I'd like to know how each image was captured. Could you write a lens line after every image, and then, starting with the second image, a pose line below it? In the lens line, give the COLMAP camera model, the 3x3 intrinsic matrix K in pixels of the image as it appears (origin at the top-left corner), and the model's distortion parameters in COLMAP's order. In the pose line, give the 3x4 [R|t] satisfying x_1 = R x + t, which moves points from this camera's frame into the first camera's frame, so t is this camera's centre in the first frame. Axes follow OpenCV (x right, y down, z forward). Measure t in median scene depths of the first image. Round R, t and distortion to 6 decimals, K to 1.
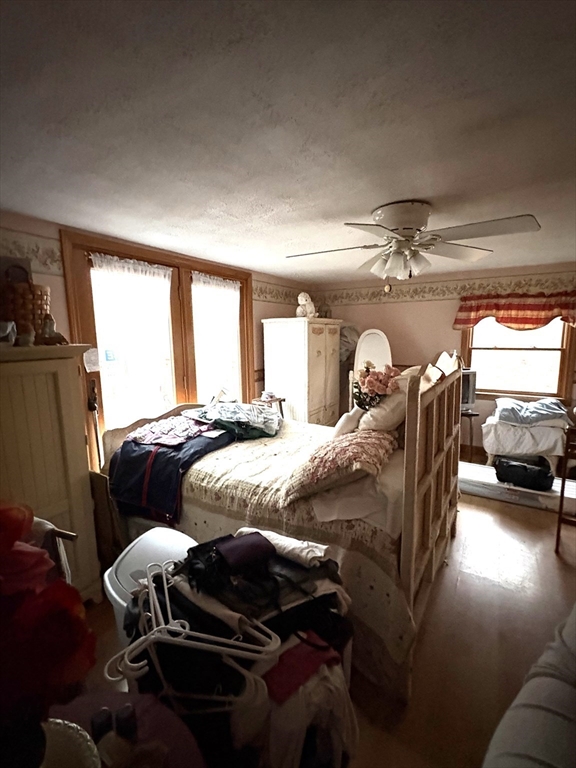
lens RADIAL K [[349.1, 0, 287.2], [0, 349.1, 383.0], [0, 0, 1]] dist [0.002739, 0.000223]
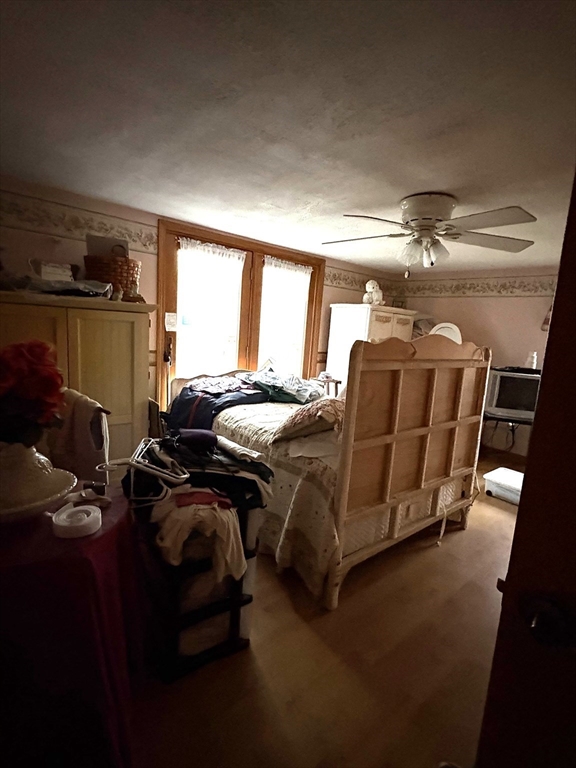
lens RADIAL K [[370.7, 0, 289.6], [0, 370.7, 383.7], [0, 0, 1]] dist [-0.000478, 0.000089]
pose [[0.947391, 0.130531, -0.292254, 0.301678], [-0.127813, 0.991390, 0.028460, 0.070351], [0.293453, 0.010391, 0.955917, -0.178127]]
